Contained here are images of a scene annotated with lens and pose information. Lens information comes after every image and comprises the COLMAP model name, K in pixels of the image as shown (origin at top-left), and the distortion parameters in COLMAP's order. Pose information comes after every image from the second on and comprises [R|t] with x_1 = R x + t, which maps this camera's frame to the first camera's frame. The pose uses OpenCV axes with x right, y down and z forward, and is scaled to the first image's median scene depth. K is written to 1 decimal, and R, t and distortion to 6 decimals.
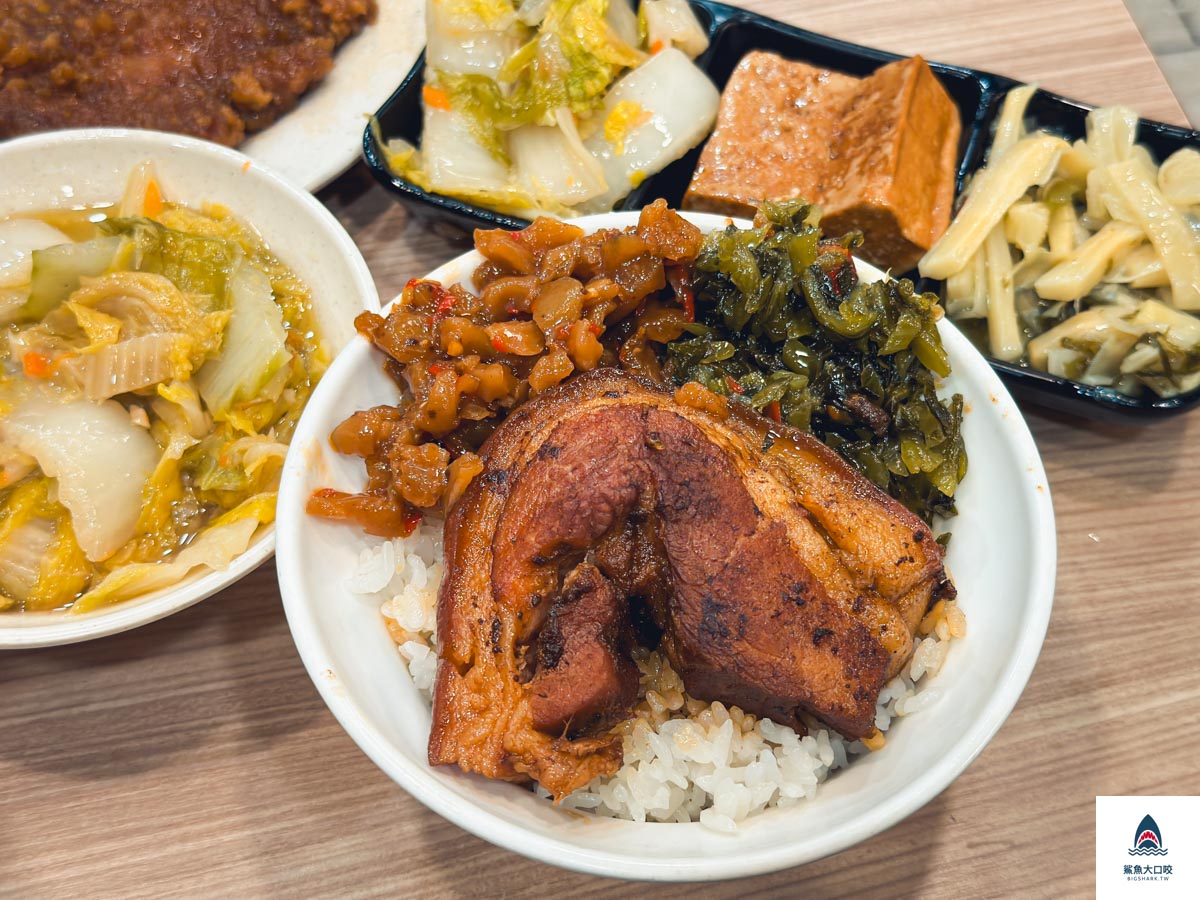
lens RADIAL K [[1750.3, 0, 595.0], [0, 1750.3, 451.9], [0, 0, 1]] dist [0.114799, -0.001229]
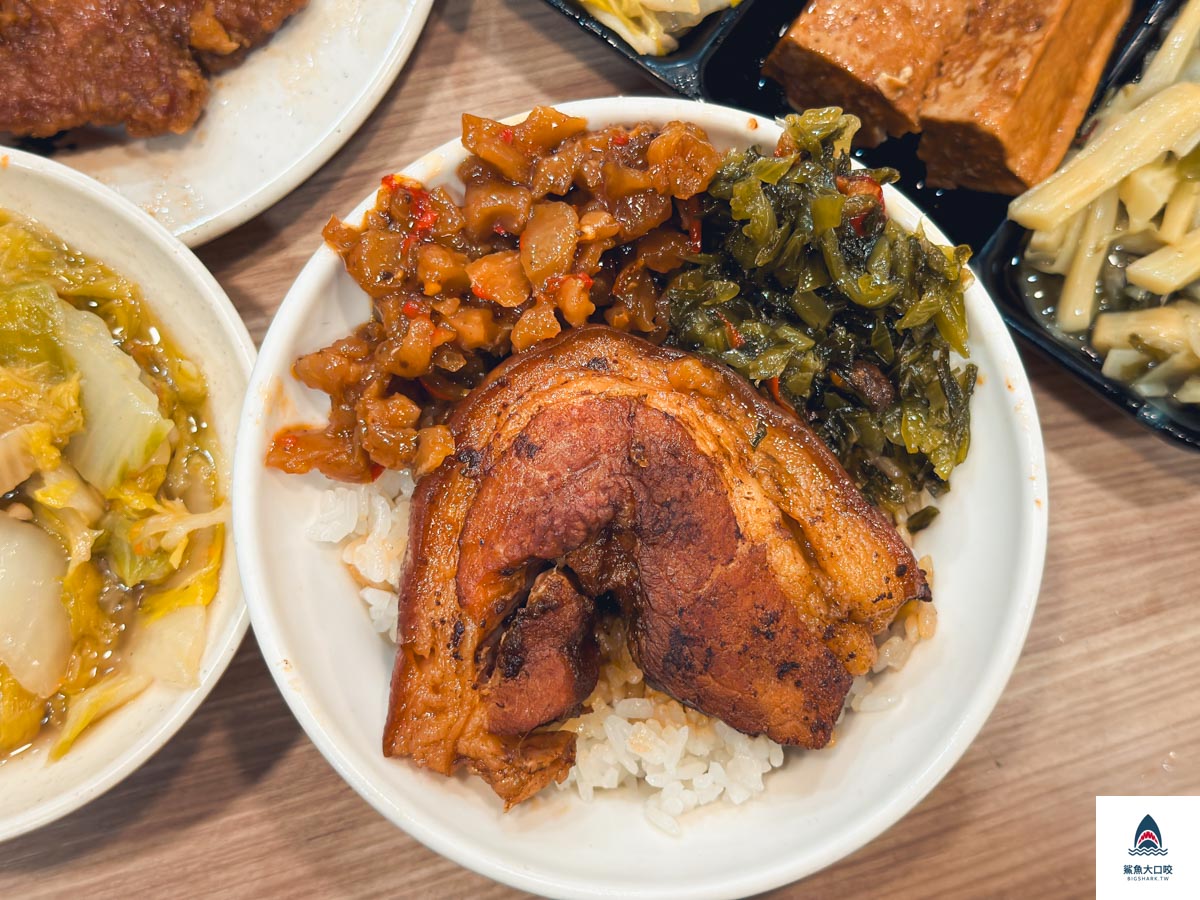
lens RADIAL K [[1770.5, 0, 600.0], [0, 1770.5, 450.0], [0, 0, 1]] dist [0.172208, -0.491516]
pose [[0.996049, 0.082276, 0.033410, -0.018616], [-0.088705, 0.904494, 0.417160, -0.404973], [0.004103, -0.418476, 0.908219, 0.141210]]
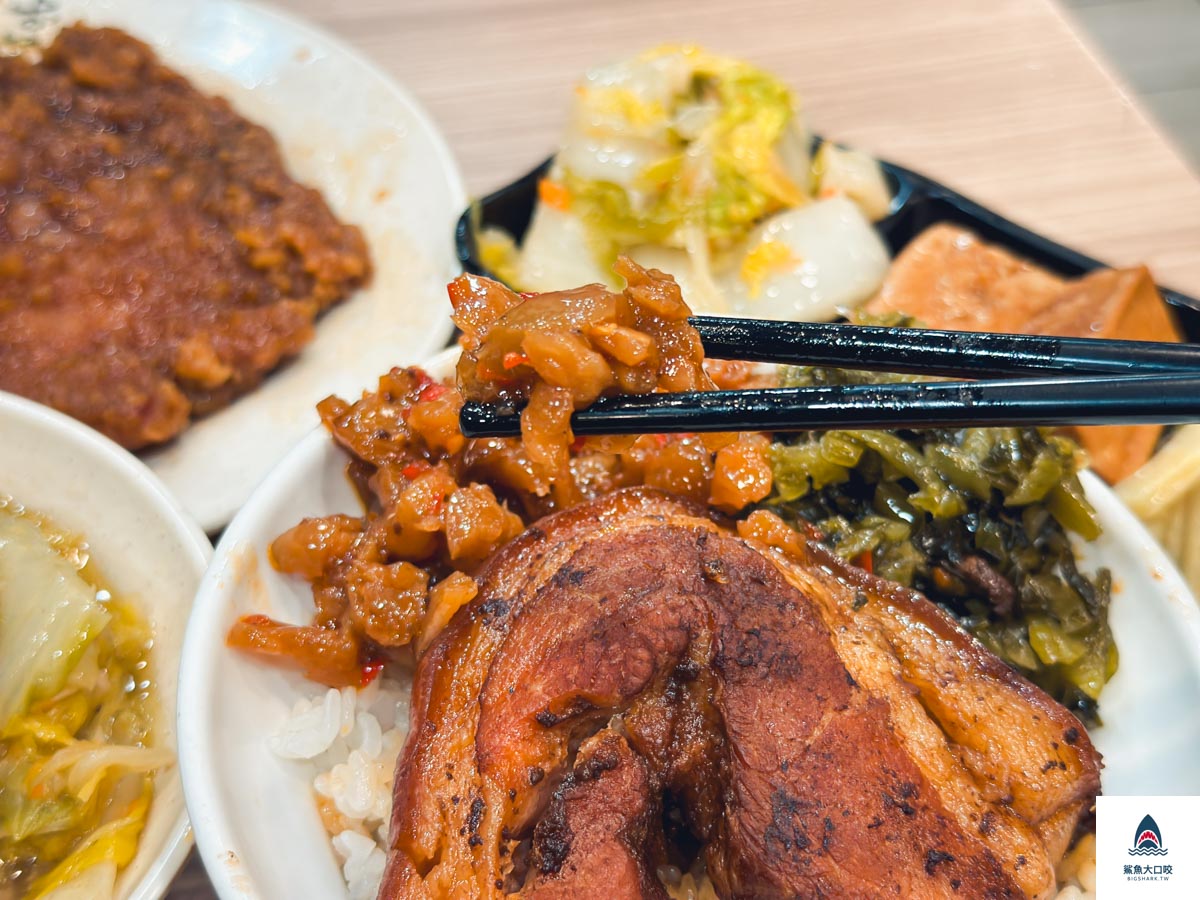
lens RADIAL K [[1770.5, 0, 600.0], [0, 1770.5, 450.0], [0, 0, 1]] dist [0.172208, -0.491516]
pose [[0.995646, 0.090380, 0.022818, -0.035888], [-0.084811, 0.979893, -0.180601, 0.082466], [-0.038682, 0.177879, 0.983292, 0.264399]]
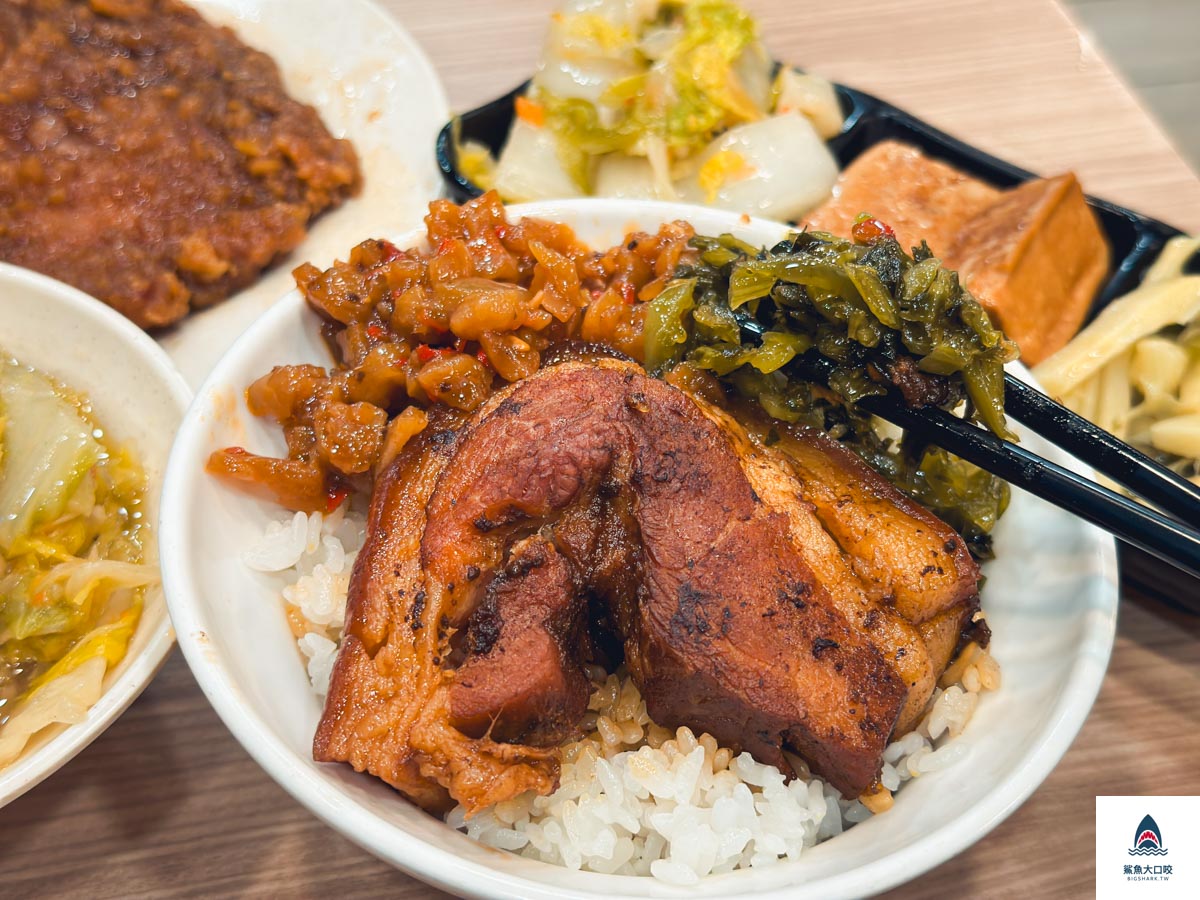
lens RADIAL K [[1770.5, 0, 600.0], [0, 1770.5, 450.0], [0, 0, 1]] dist [0.172208, -0.491516]
pose [[0.995198, 0.097862, -0.001972, 0.020291], [-0.096533, 0.977953, -0.185172, 0.172583], [-0.016193, 0.184473, 0.982704, 0.186737]]
